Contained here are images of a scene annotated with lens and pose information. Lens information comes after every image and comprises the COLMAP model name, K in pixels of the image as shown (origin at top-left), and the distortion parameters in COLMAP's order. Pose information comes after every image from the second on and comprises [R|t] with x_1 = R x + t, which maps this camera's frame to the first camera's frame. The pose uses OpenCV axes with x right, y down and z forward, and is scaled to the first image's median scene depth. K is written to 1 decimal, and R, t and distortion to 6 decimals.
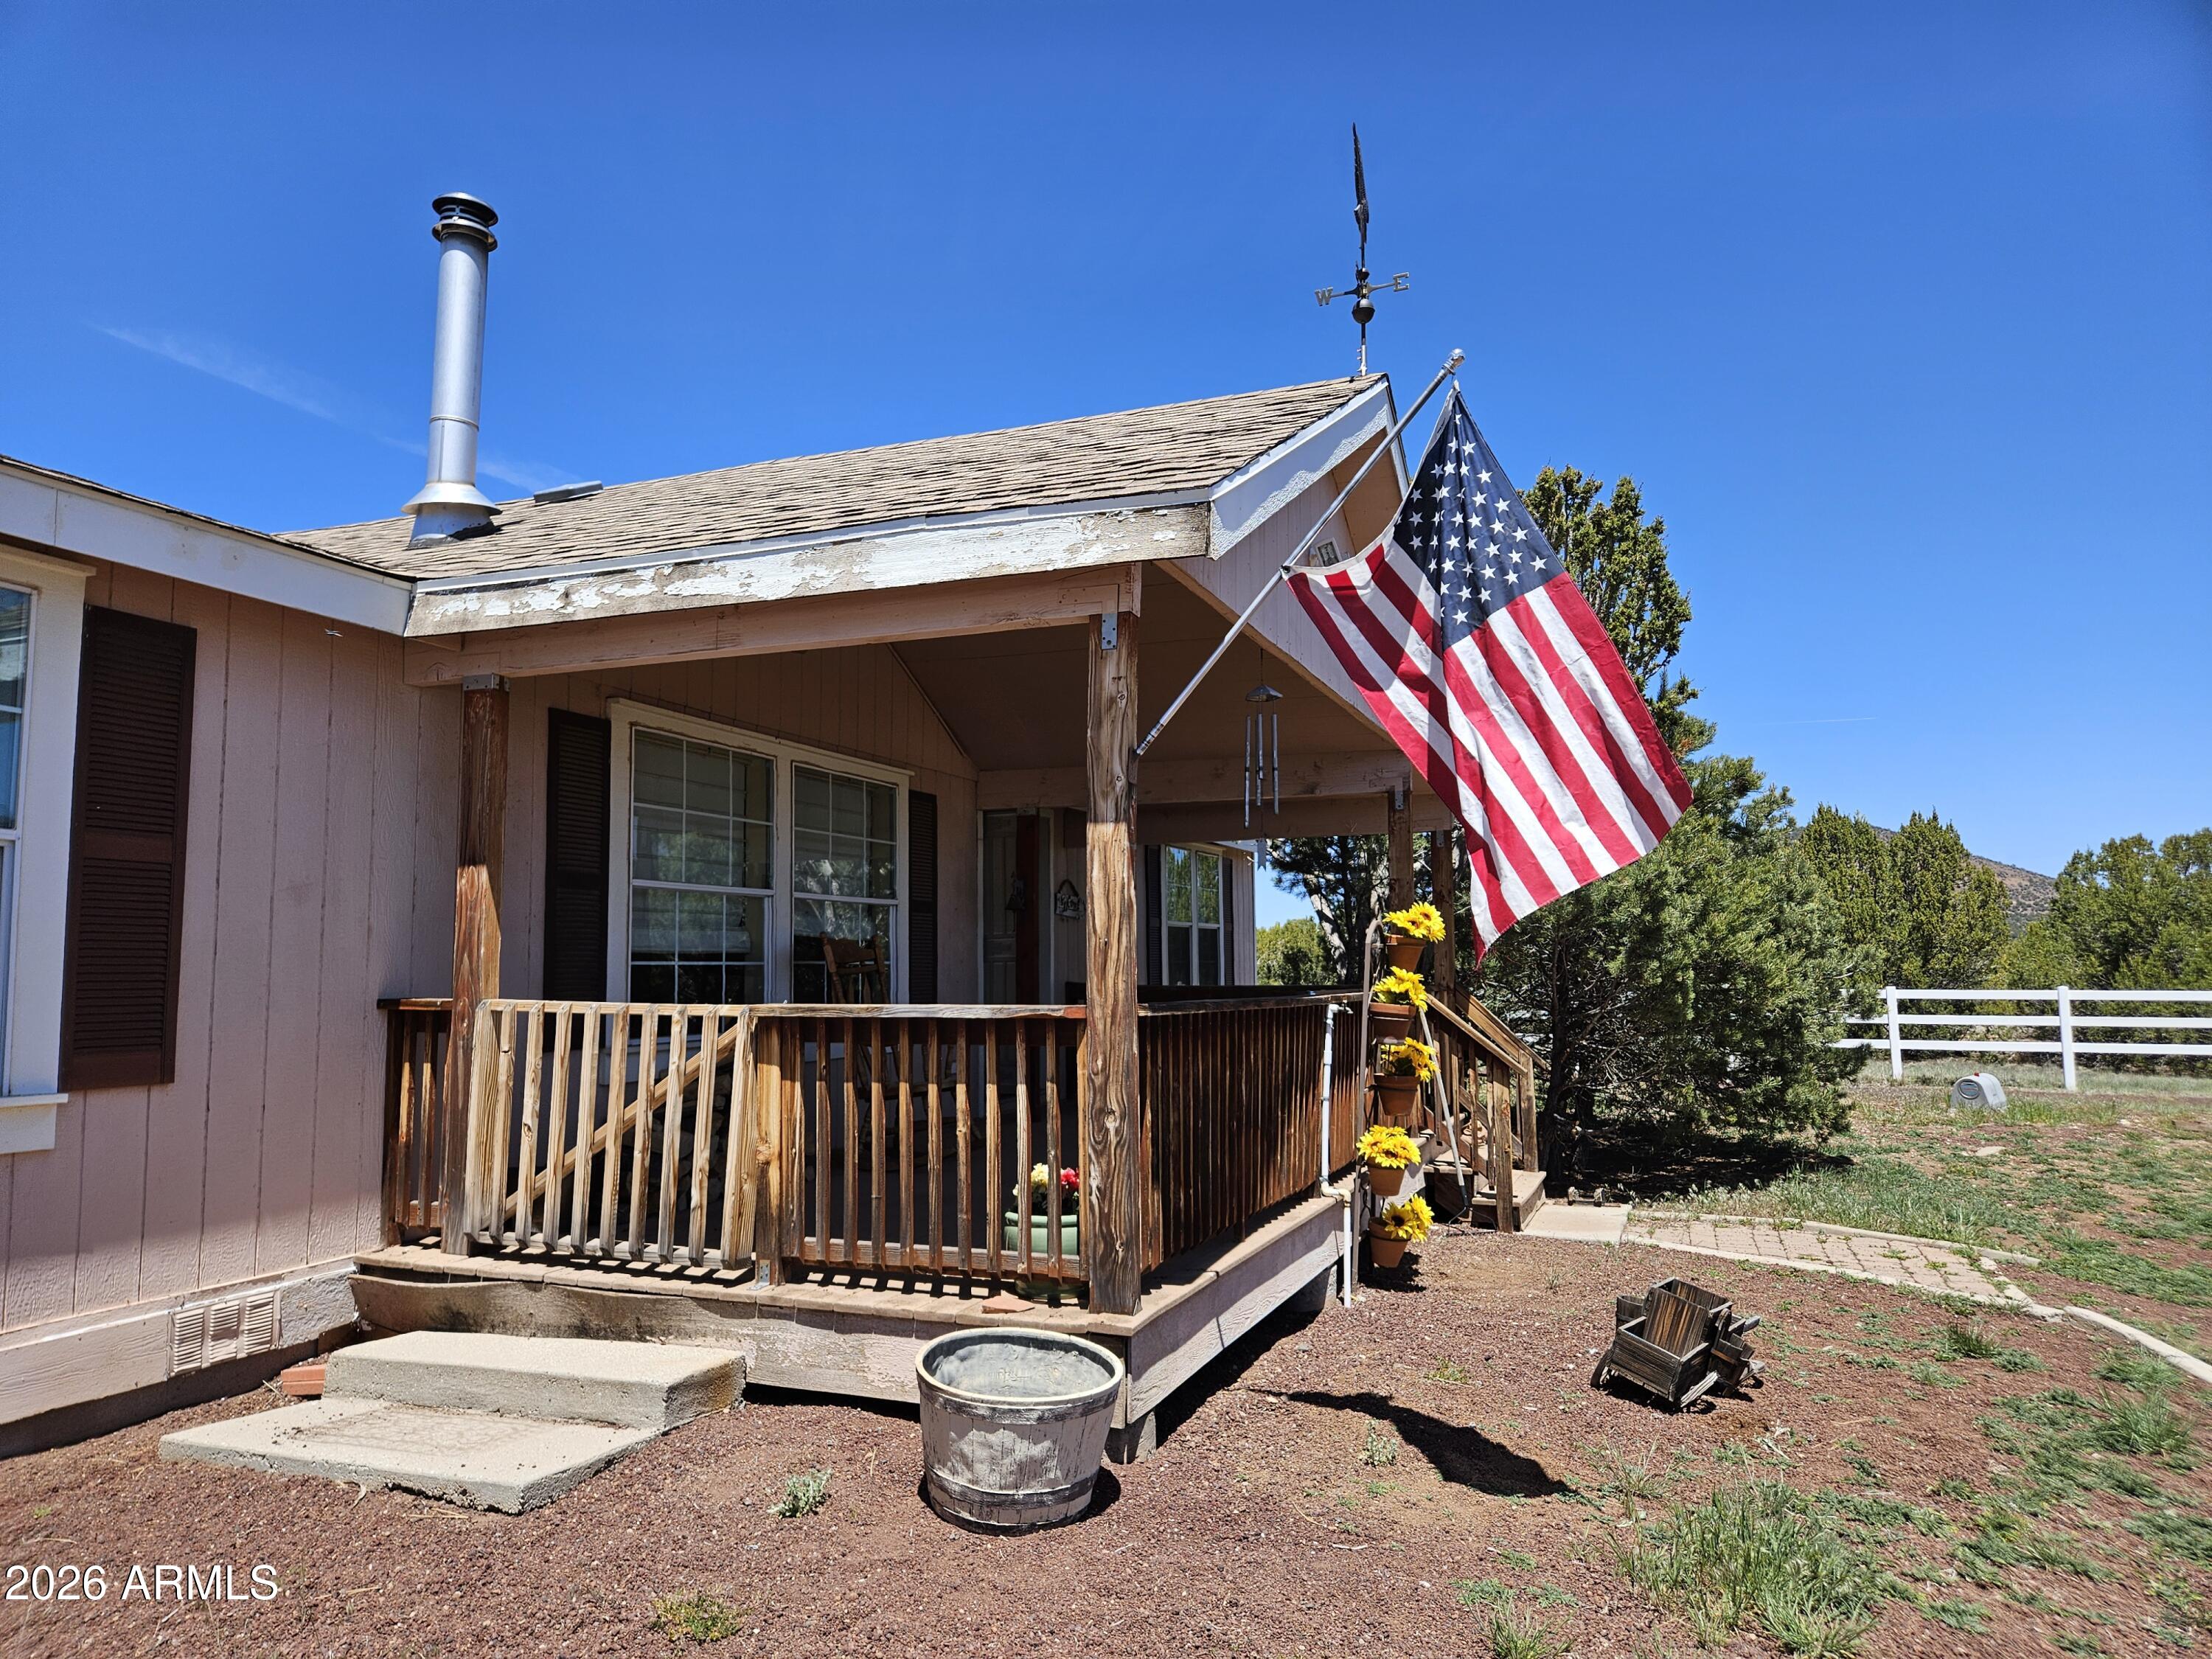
lens RADIAL K [[1467.3, 0, 1078.0], [0, 1467.3, 861.4], [0, 0, 1]] dist [0.069771, -0.053198]
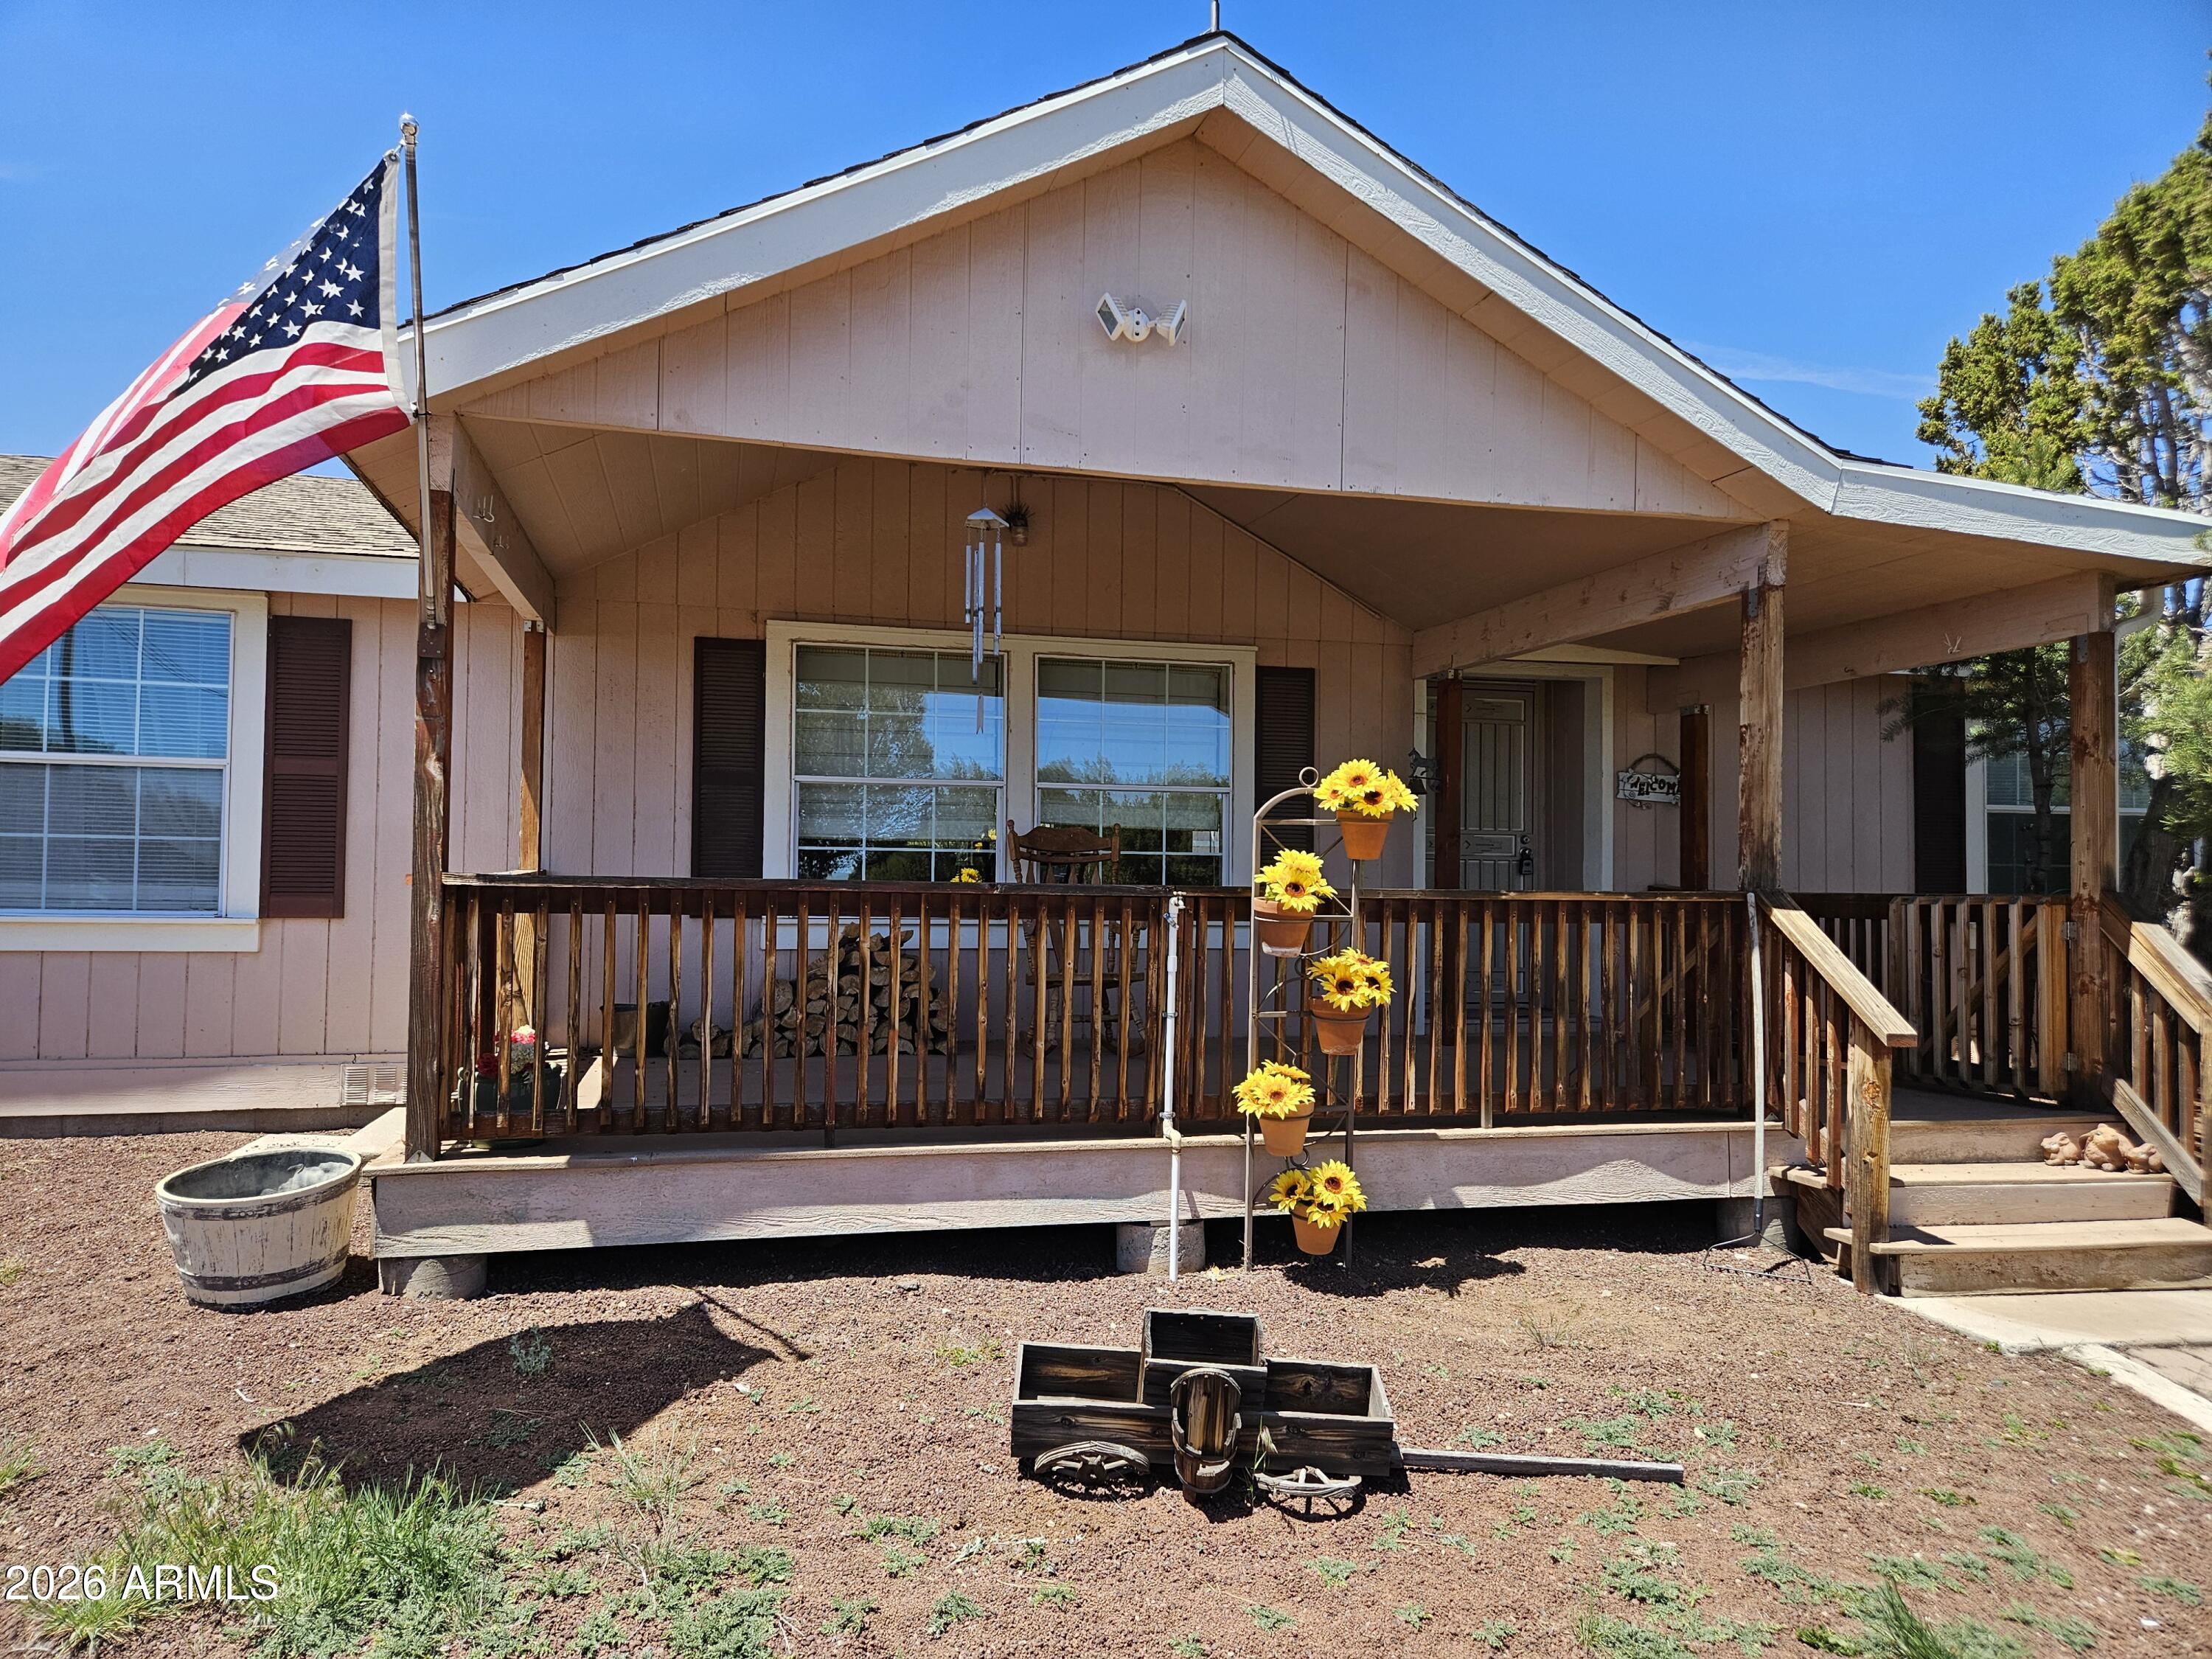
lens RADIAL K [[1467.3, 0, 1081.9], [0, 1467.3, 842.0], [0, 0, 1]] dist [0.069771, -0.053198]
pose [[0.593228, -0.008807, -0.804986, 0.762144], [0.043034, 0.998857, 0.020785, 0.049920], [0.803883, -0.046972, 0.592929, 0.497050]]
